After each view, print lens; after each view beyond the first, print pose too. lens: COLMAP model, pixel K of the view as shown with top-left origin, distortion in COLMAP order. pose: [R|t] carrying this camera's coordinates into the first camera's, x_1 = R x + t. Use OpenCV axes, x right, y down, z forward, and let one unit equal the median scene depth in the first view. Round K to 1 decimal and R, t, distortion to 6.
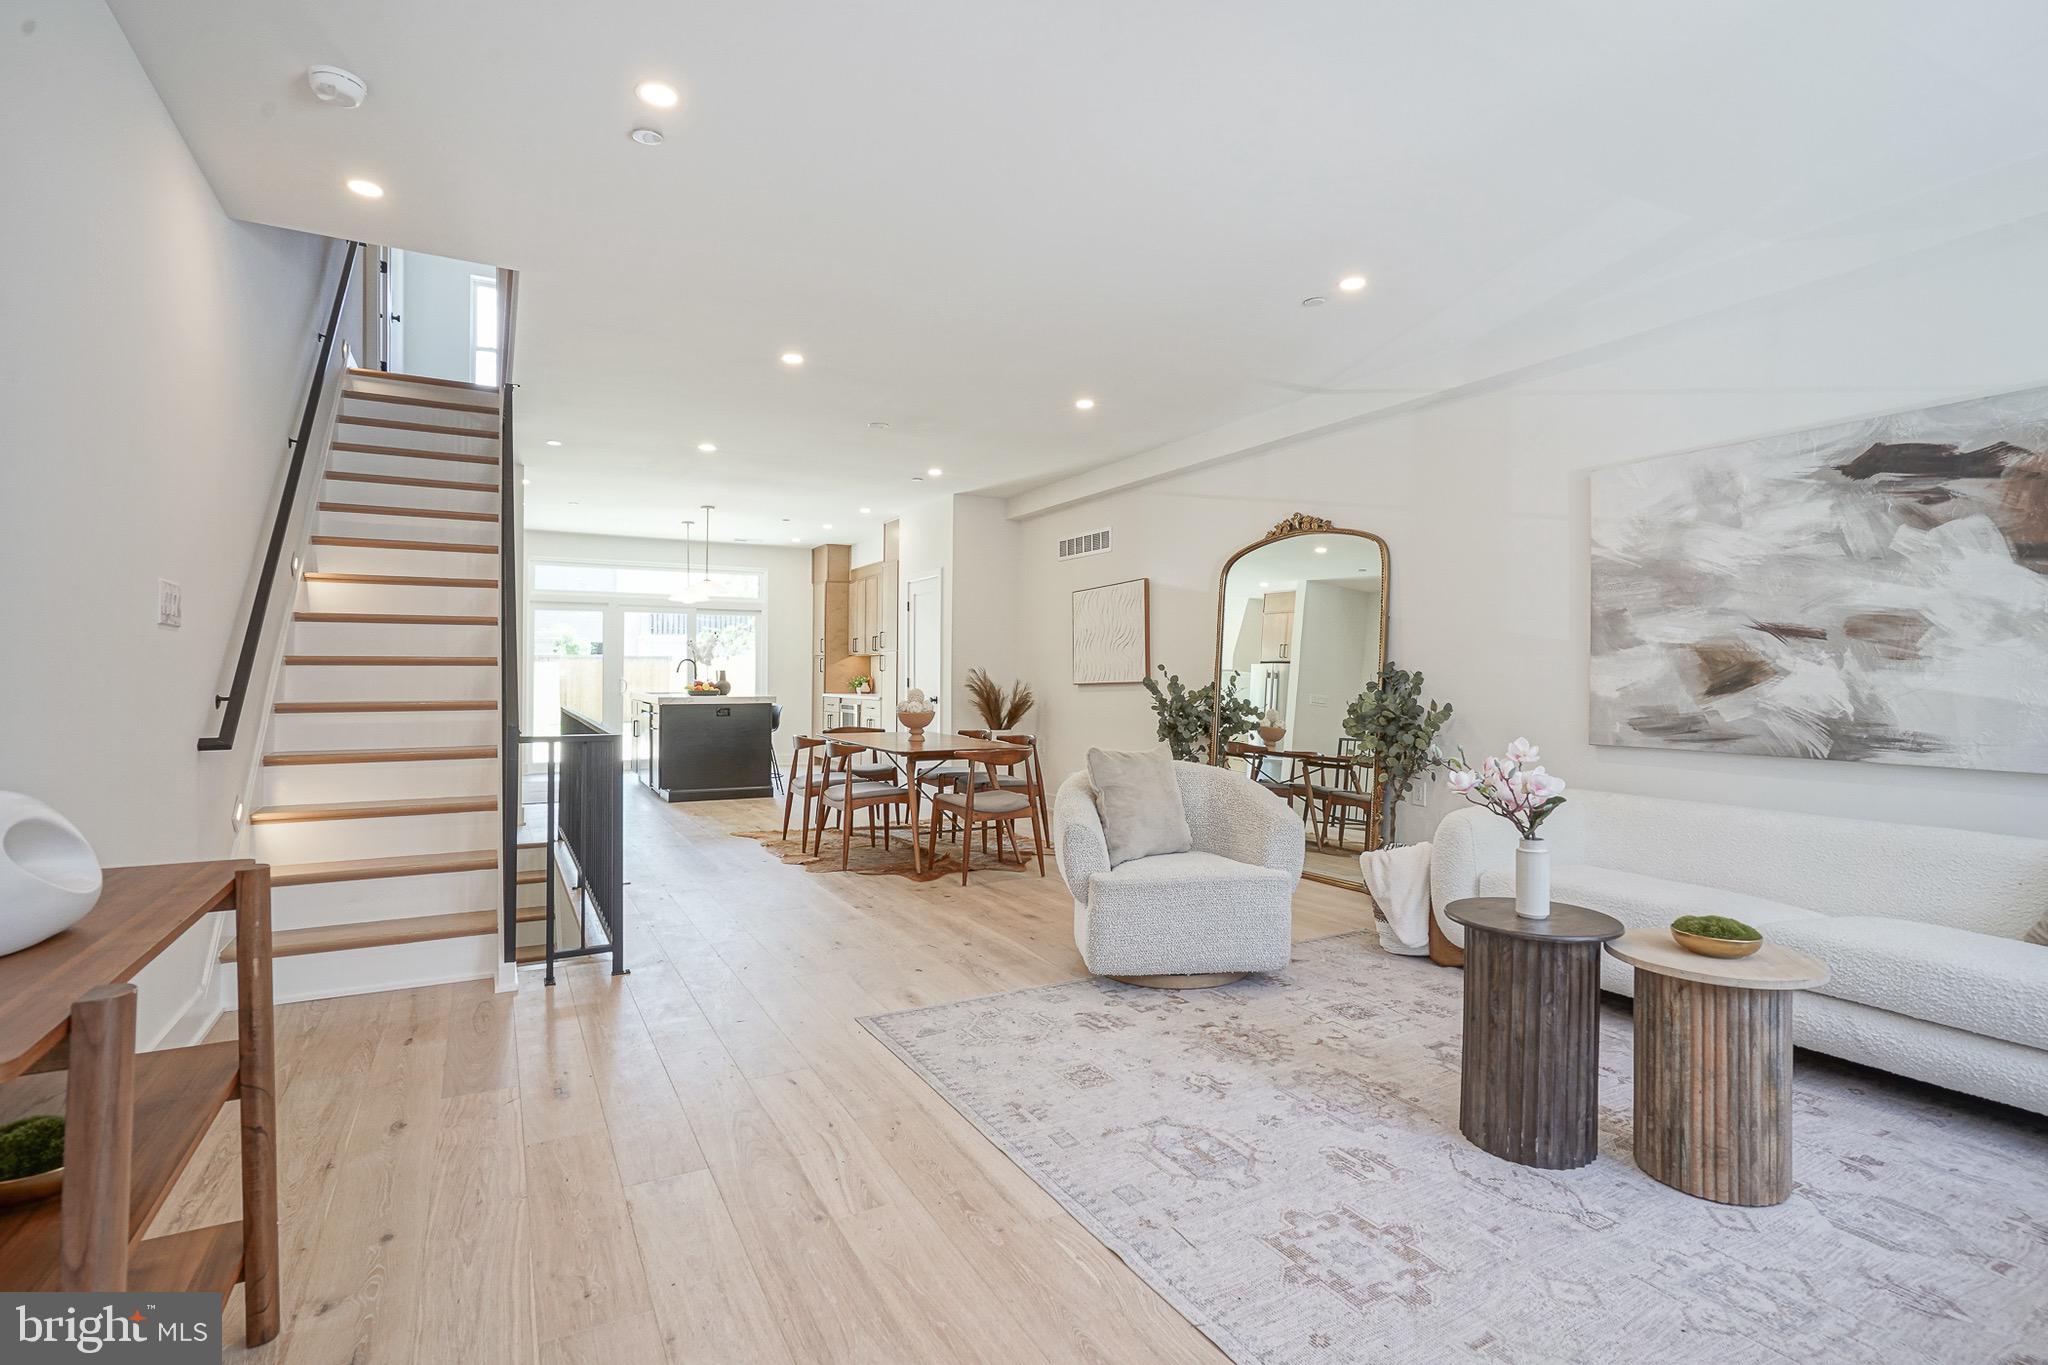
lens RADIAL K [[1008.1, 0, 993.5], [0, 1008.1, 675.4], [0, 0, 1]] dist [0.005041, 0.001116]
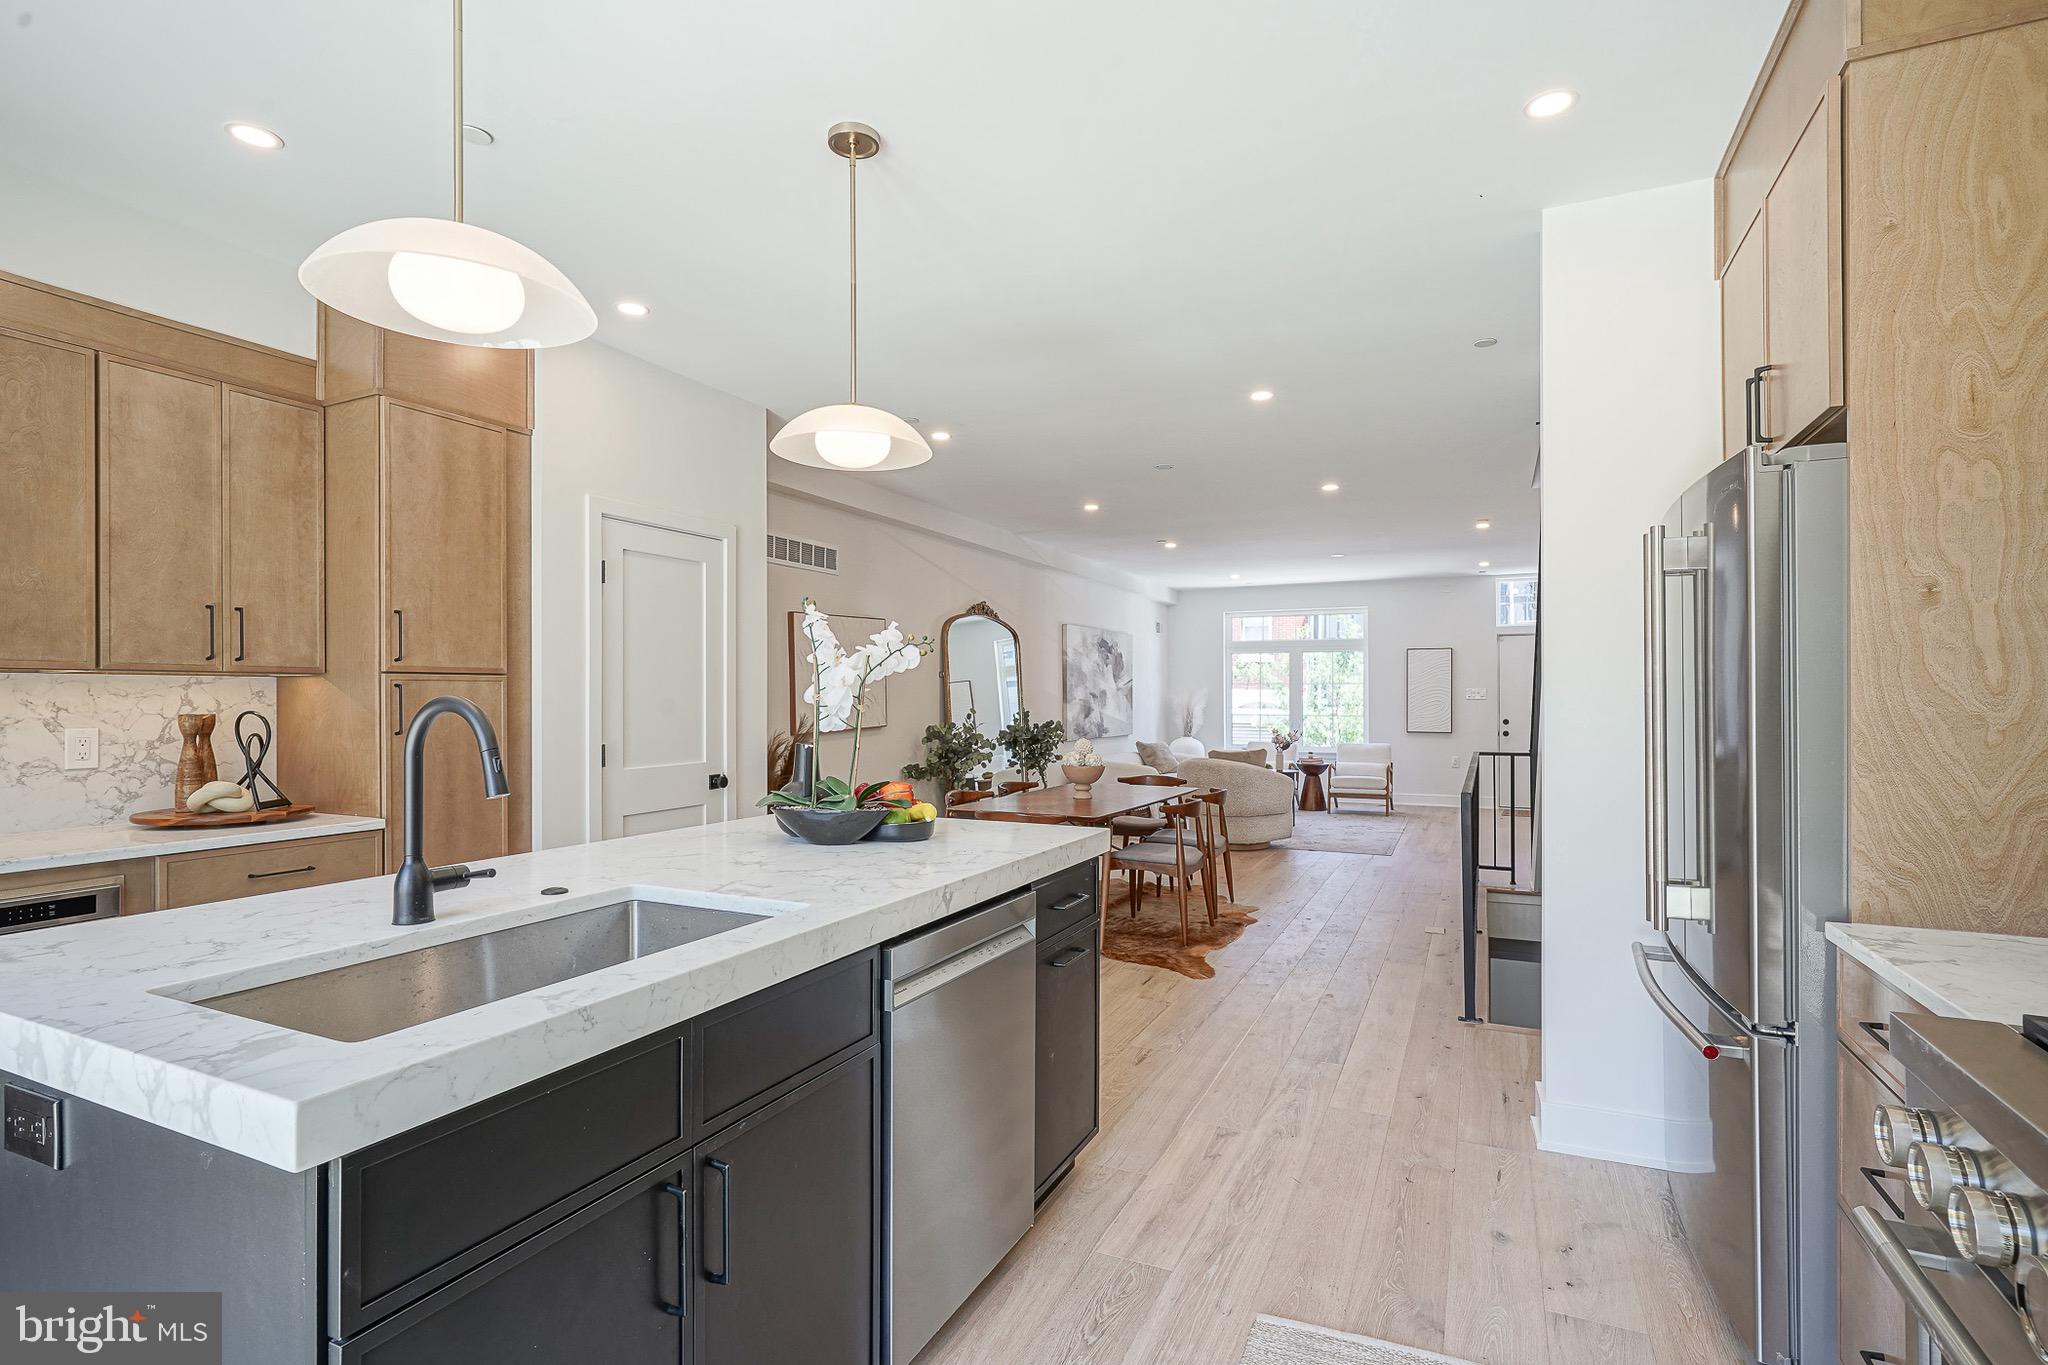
lens RADIAL K [[1013.4, 0, 1015.2], [0, 1013.4, 693.0], [0, 0, 1]] dist [0.000491, 0.000449]
pose [[-0.617762, -0.001476, 0.786364, -0.698895], [-0.002658, 0.999996, -0.000212, -0.025254], [-0.786361, -0.002221, -0.617764, 1.514913]]
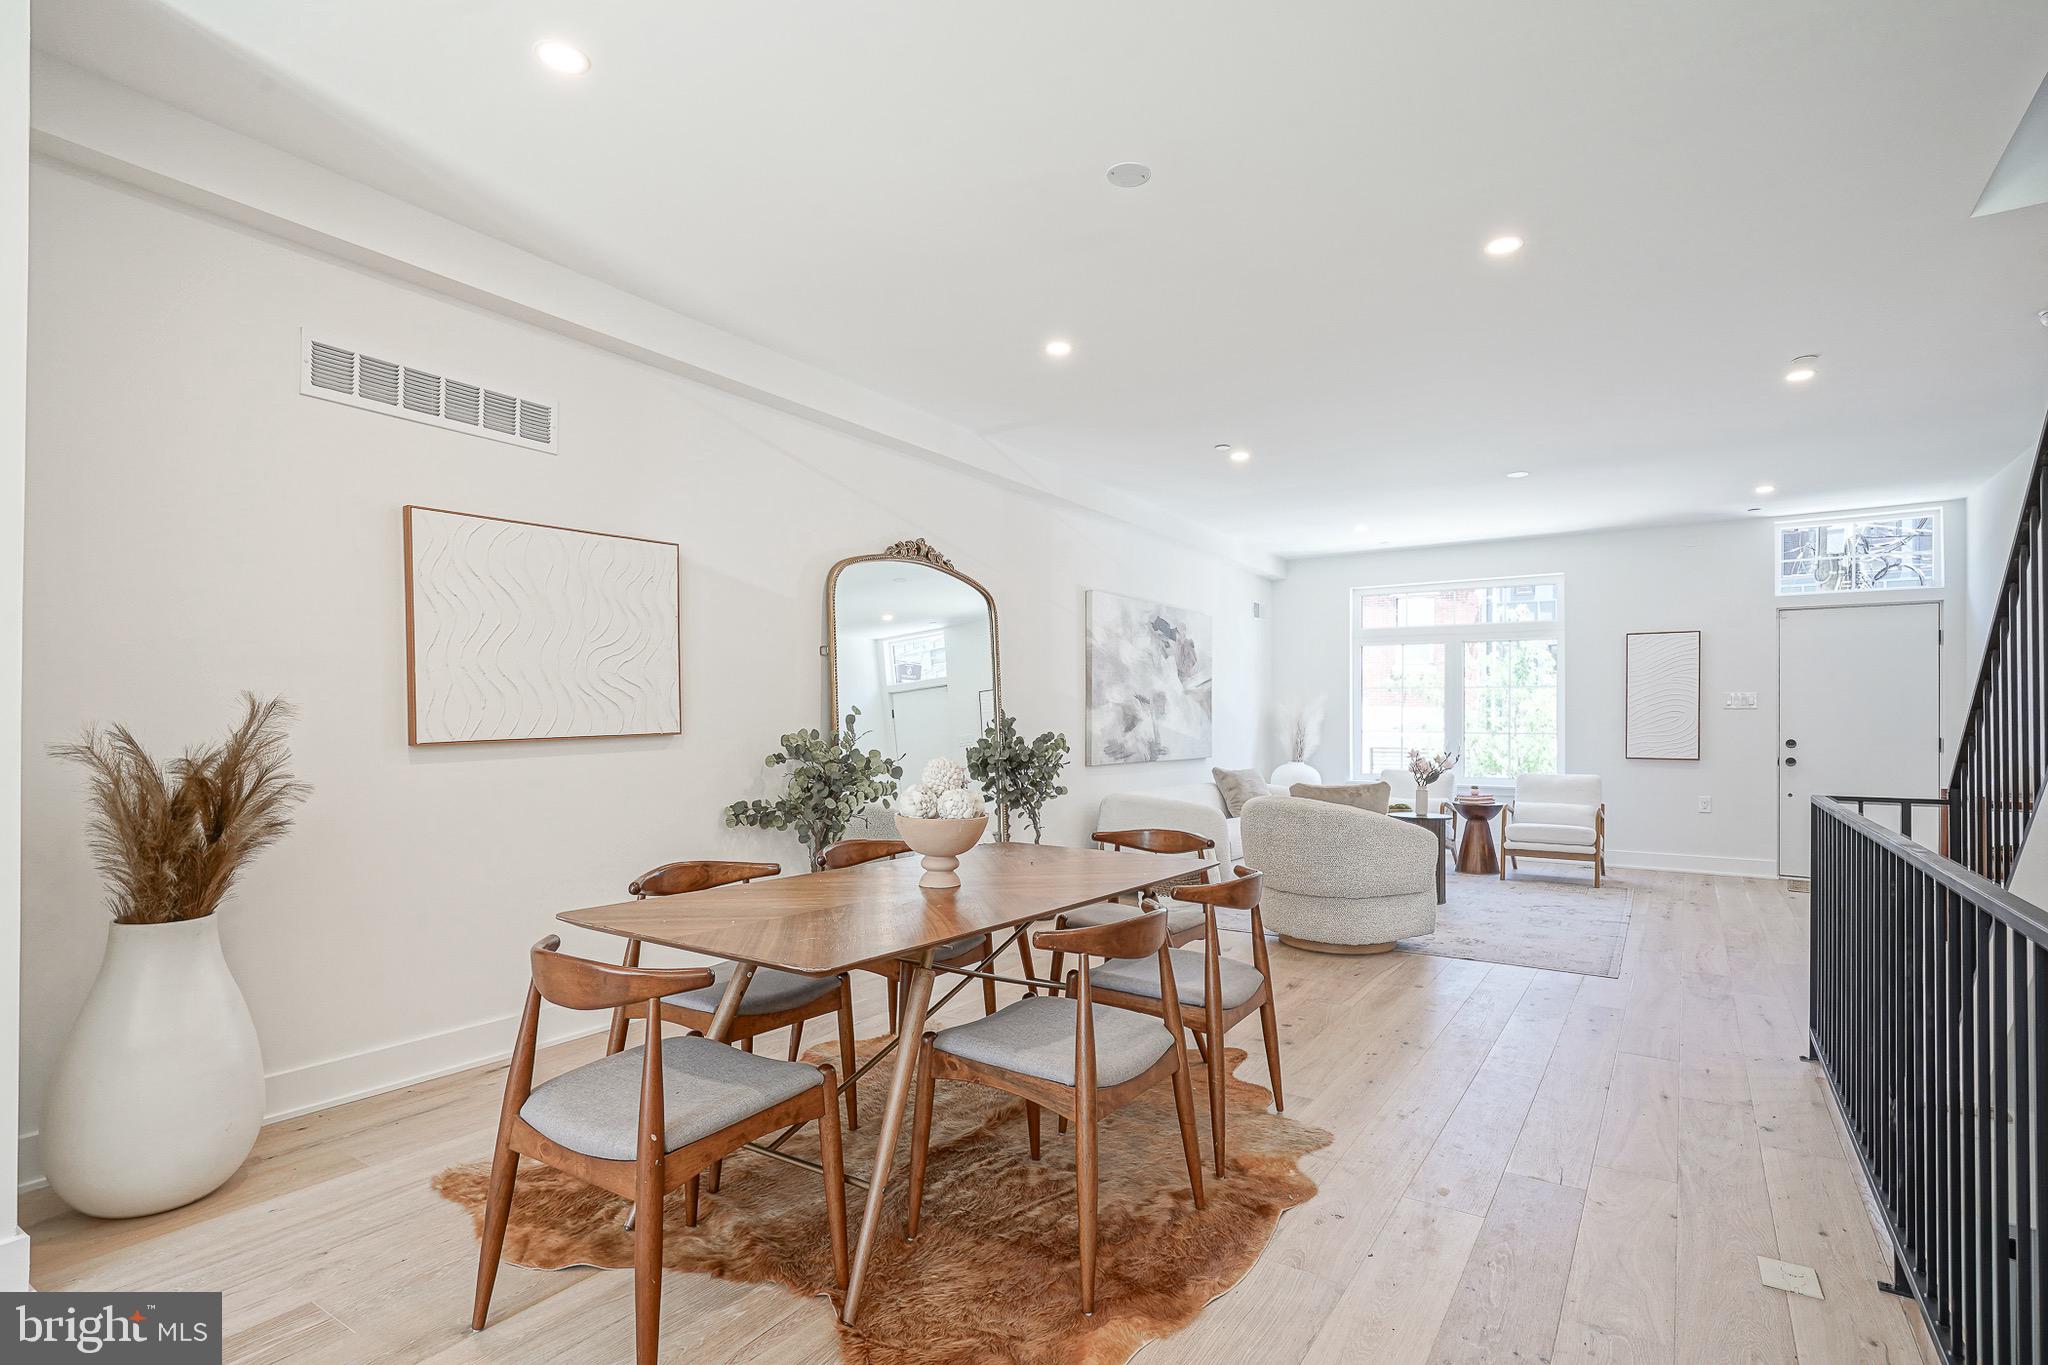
lens RADIAL K [[1035.0, 0, 1032.7], [0, 1035.0, 716.5], [0, 0, 1]] dist [-0.002754, -0.000050]
pose [[-0.511159, -0.003932, 0.859477, -0.436647], [-0.008161, 0.999967, -0.000279, -0.003854], [-0.859448, -0.007157, -0.511174, 1.130554]]
